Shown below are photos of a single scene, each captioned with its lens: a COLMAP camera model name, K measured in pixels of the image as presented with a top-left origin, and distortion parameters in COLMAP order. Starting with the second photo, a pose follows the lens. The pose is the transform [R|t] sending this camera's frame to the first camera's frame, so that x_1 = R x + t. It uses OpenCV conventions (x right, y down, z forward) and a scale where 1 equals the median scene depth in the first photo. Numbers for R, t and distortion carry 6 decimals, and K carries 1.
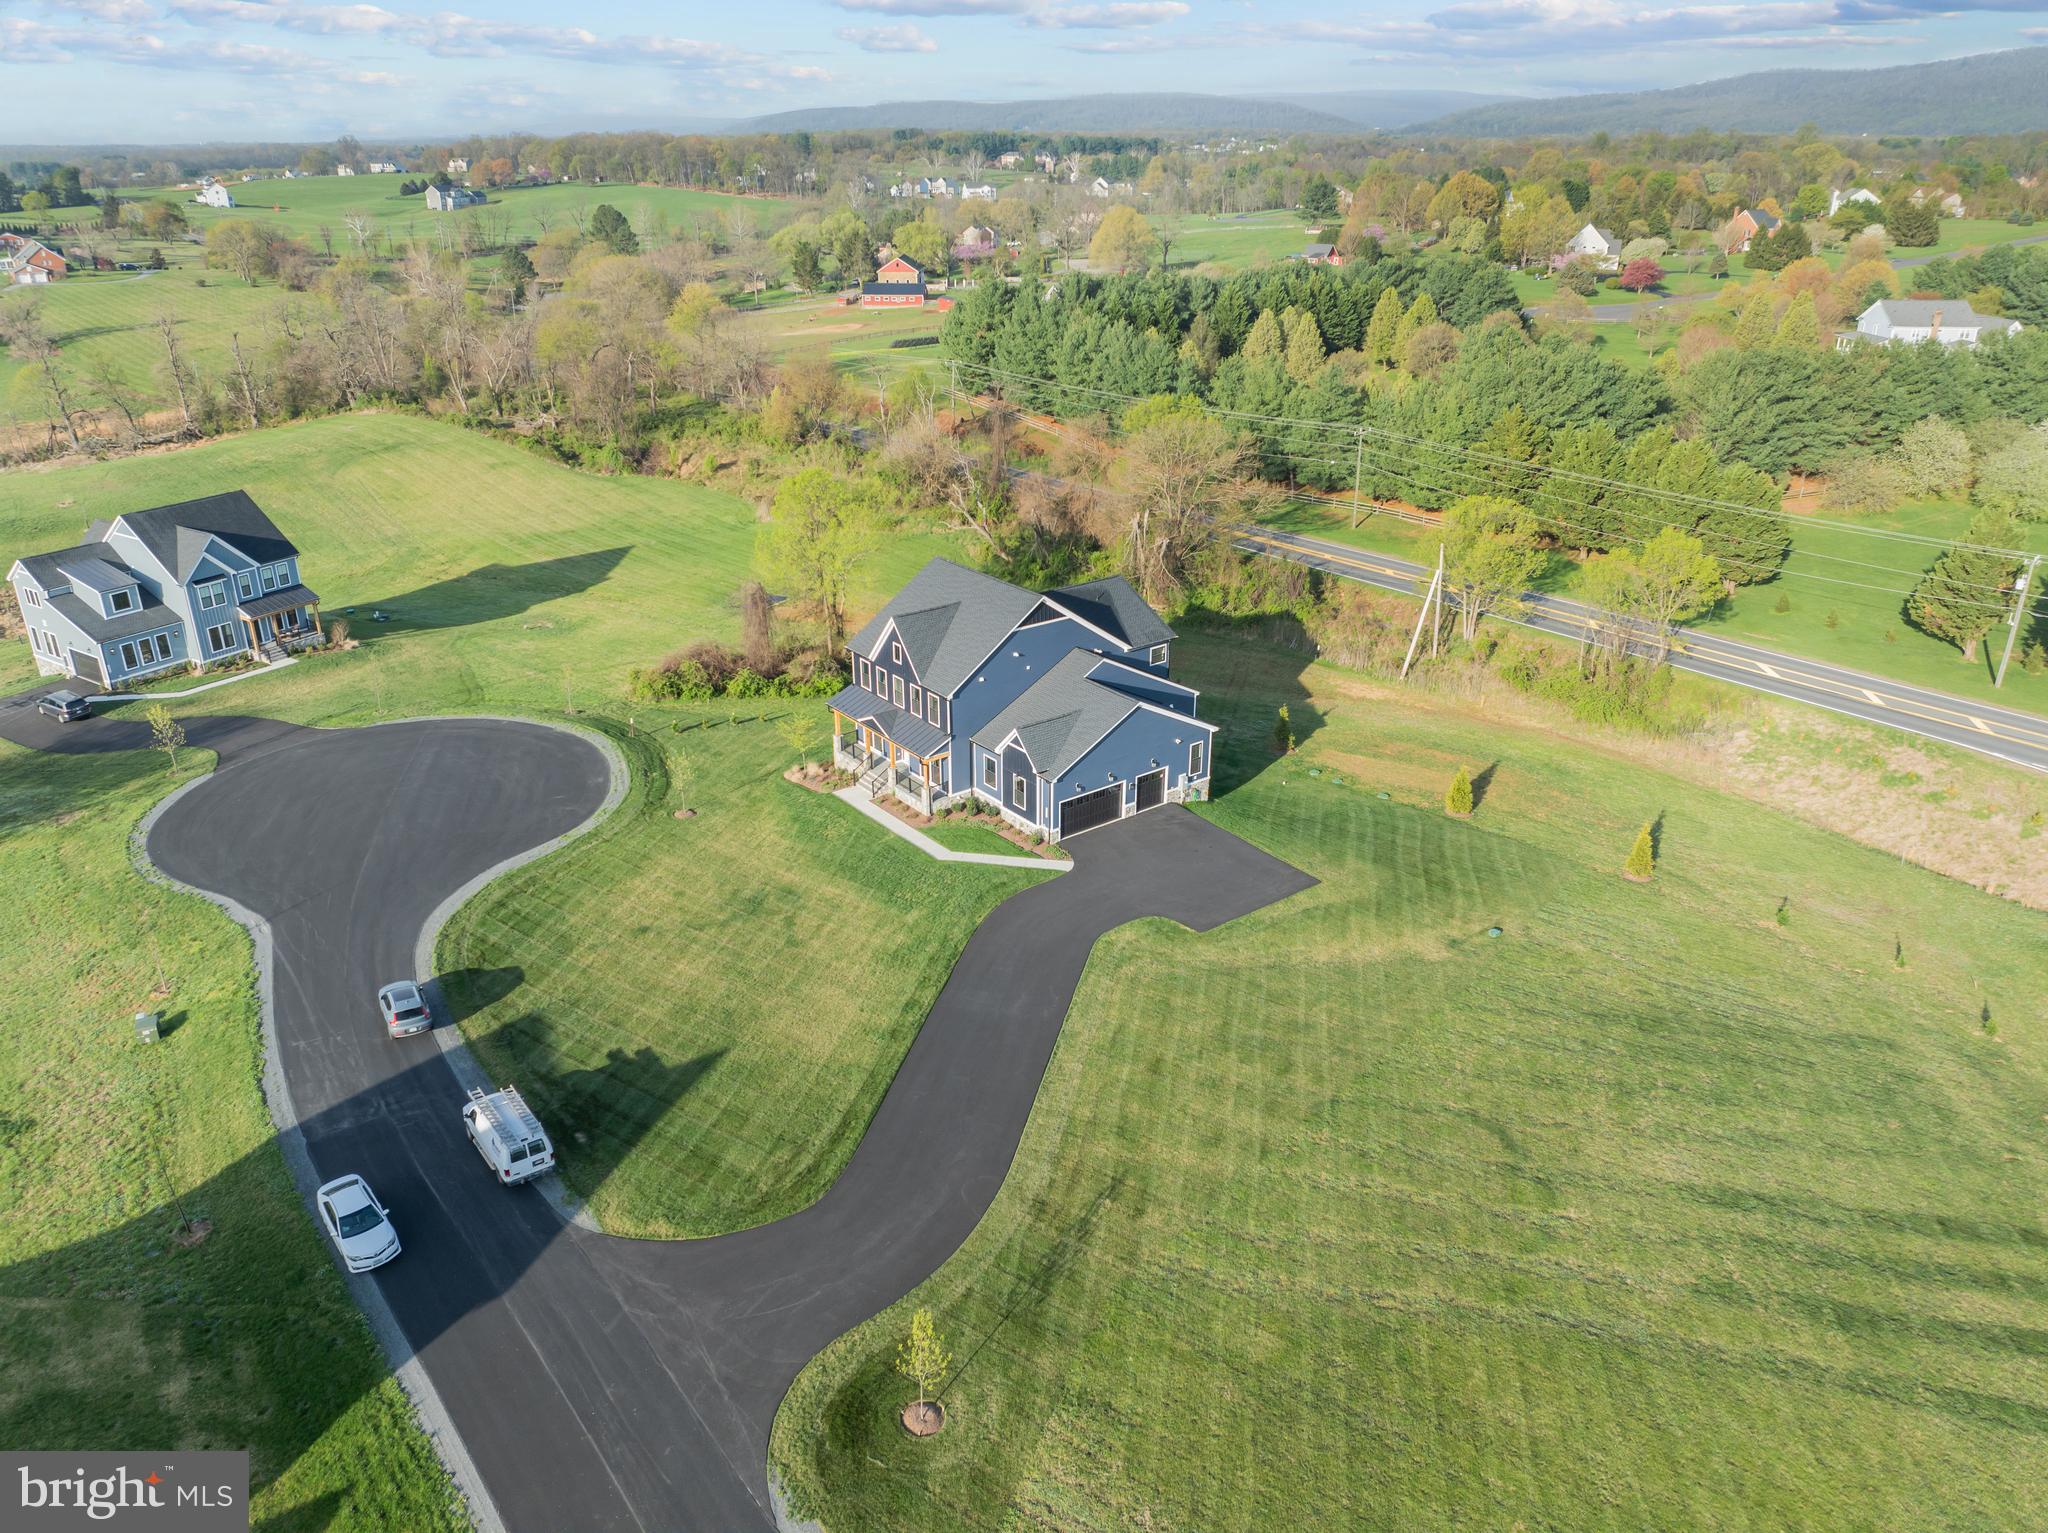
lens RADIAL K [[1440.9, 0, 1023.7], [0, 1440.9, 769.5], [0, 0, 1]] dist [-0.036940, 0.002250]
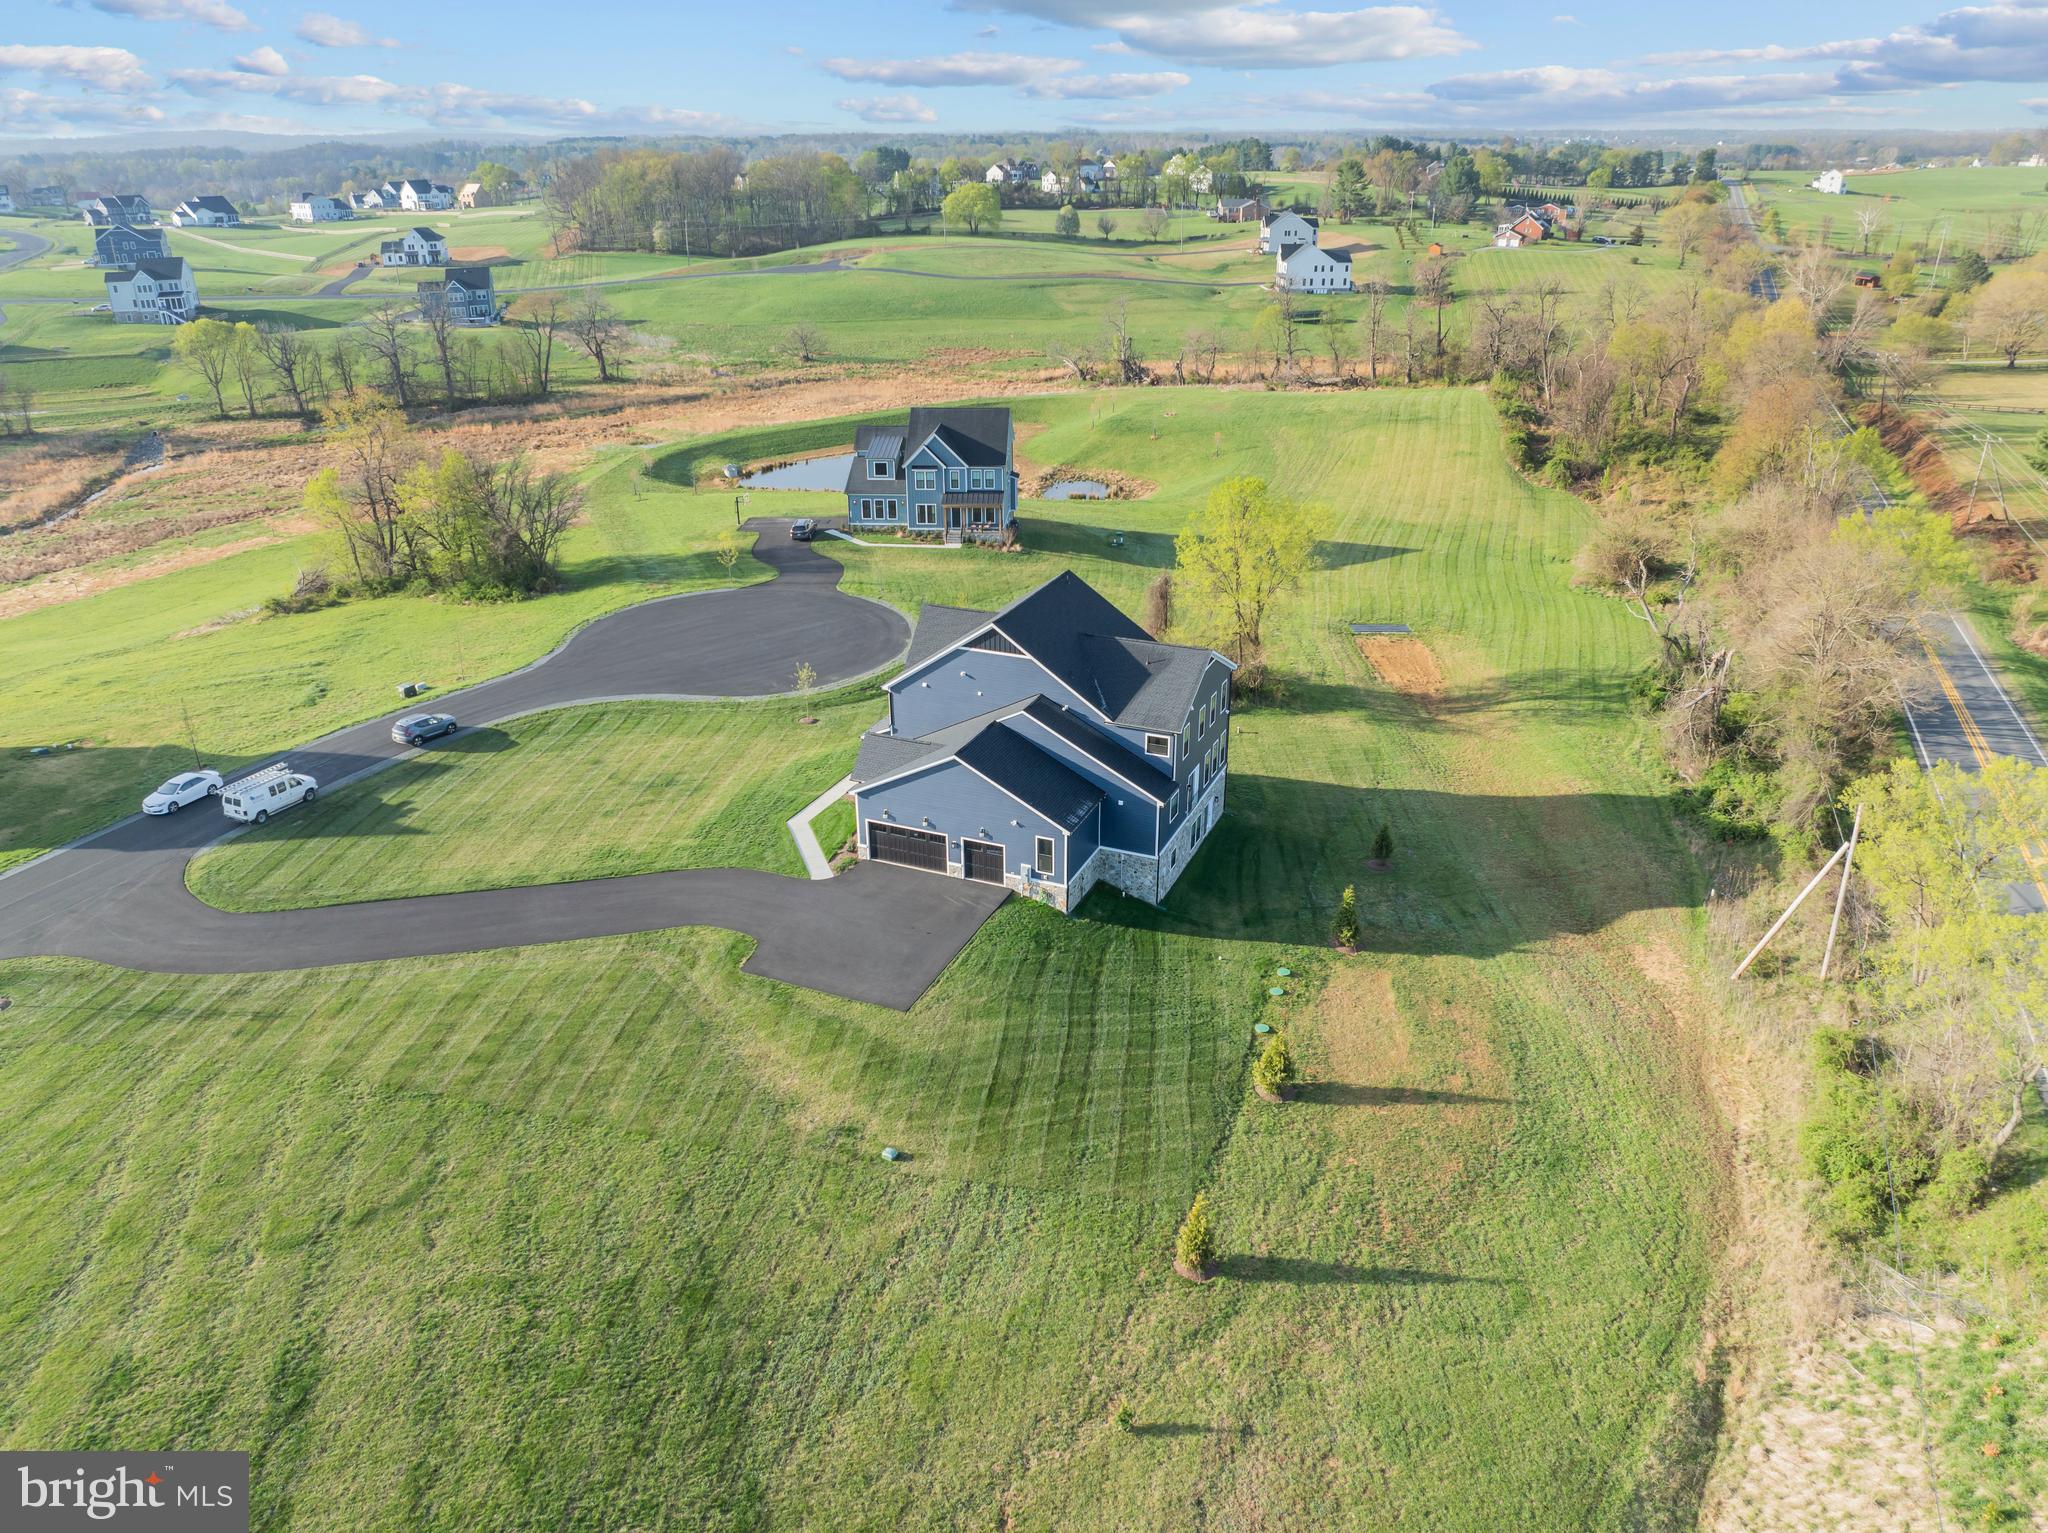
lens RADIAL K [[1440.9, 0, 1023.7], [0, 1440.9, 769.5], [0, 0, 1]] dist [-0.036940, 0.002250]
pose [[0.488563, 0.353678, -0.797633, 0.775407], [-0.346248, 0.917689, 0.194830, -0.216022], [0.800886, 0.180992, 0.570809, 0.492632]]
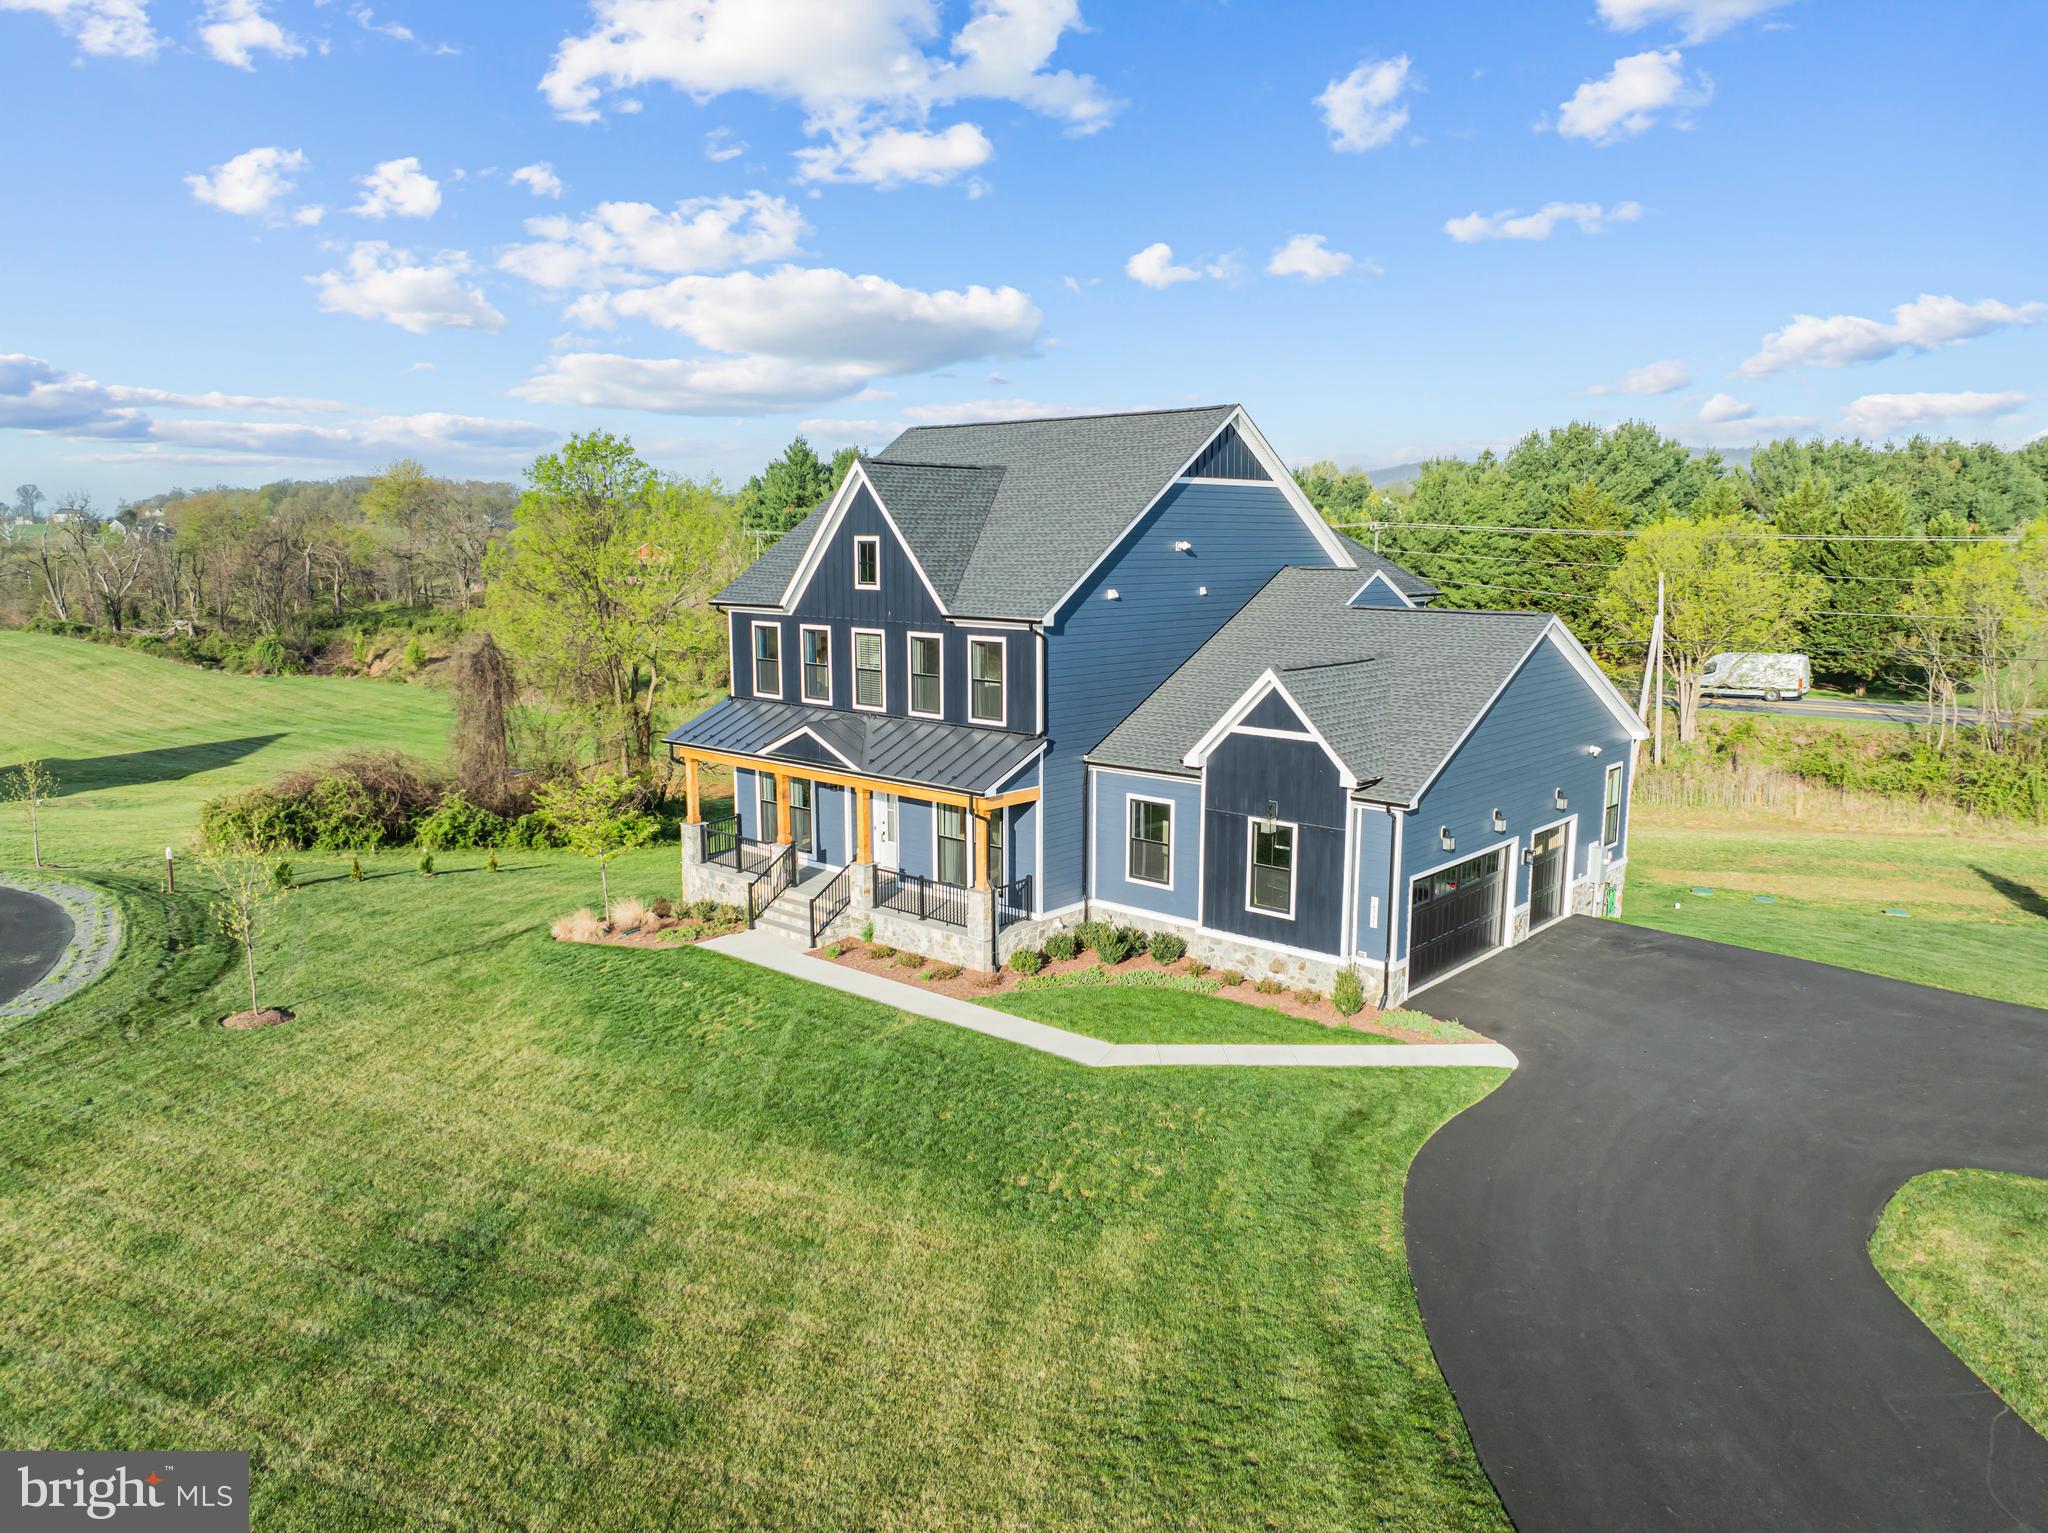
lens RADIAL K [[1440.9, 0, 1023.7], [0, 1440.9, 769.5], [0, 0, 1]] dist [-0.036940, 0.002250]
pose [[0.982810, -0.028741, 0.182369, -0.117943], [0.073205, 0.967502, -0.242036, 0.068366], [-0.169486, 0.251226, 0.952974, 0.637158]]
